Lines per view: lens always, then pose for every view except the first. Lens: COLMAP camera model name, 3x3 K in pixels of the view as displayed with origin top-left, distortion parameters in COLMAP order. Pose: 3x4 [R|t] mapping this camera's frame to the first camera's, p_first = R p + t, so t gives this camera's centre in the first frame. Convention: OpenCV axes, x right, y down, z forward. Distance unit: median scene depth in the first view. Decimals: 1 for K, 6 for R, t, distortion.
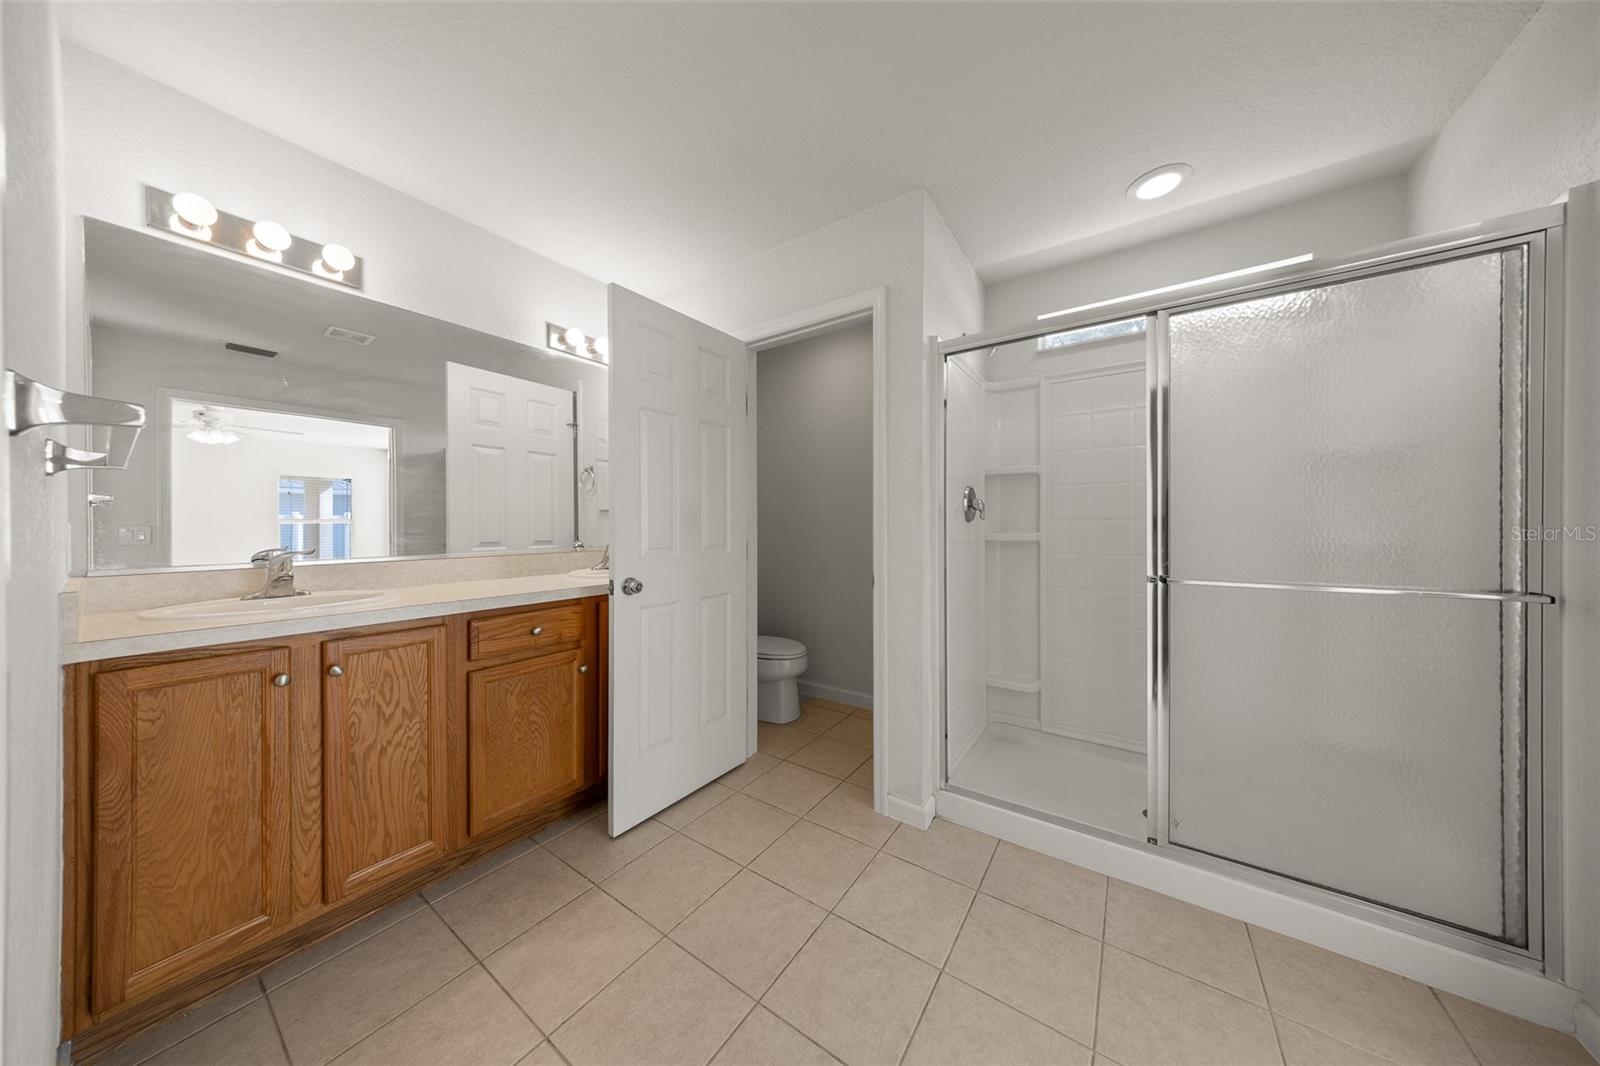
lens RADIAL K [[489.0, 0, 800.3], [0, 489.0, 537.4], [0, 0, 1]] dist [0.001581, 0.000062]
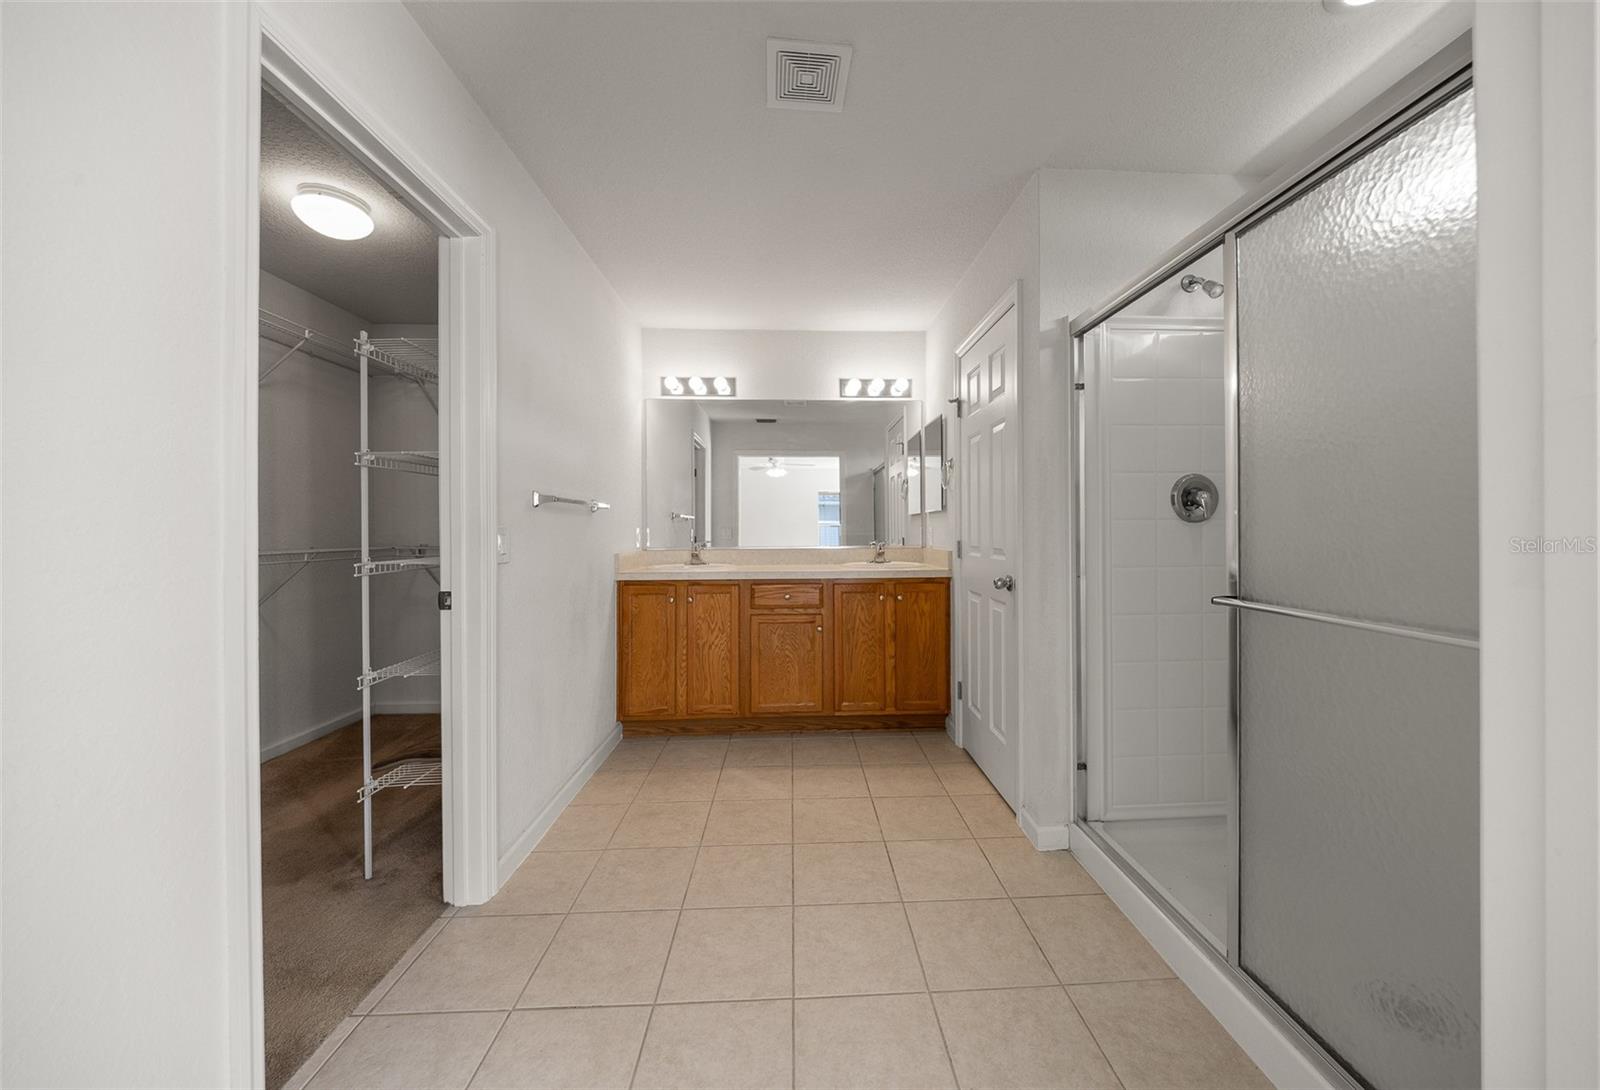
lens RADIAL K [[556.3, 0, 812.7], [0, 556.3, 534.5], [0, 0, 1]] dist [-0.000402, -0.000028]
pose [[0.607031, 0.005253, -0.794661, 1.041899], [-0.011453, 0.999932, -0.002139, -0.000596], [0.794596, 0.010400, 0.607050, -0.001380]]
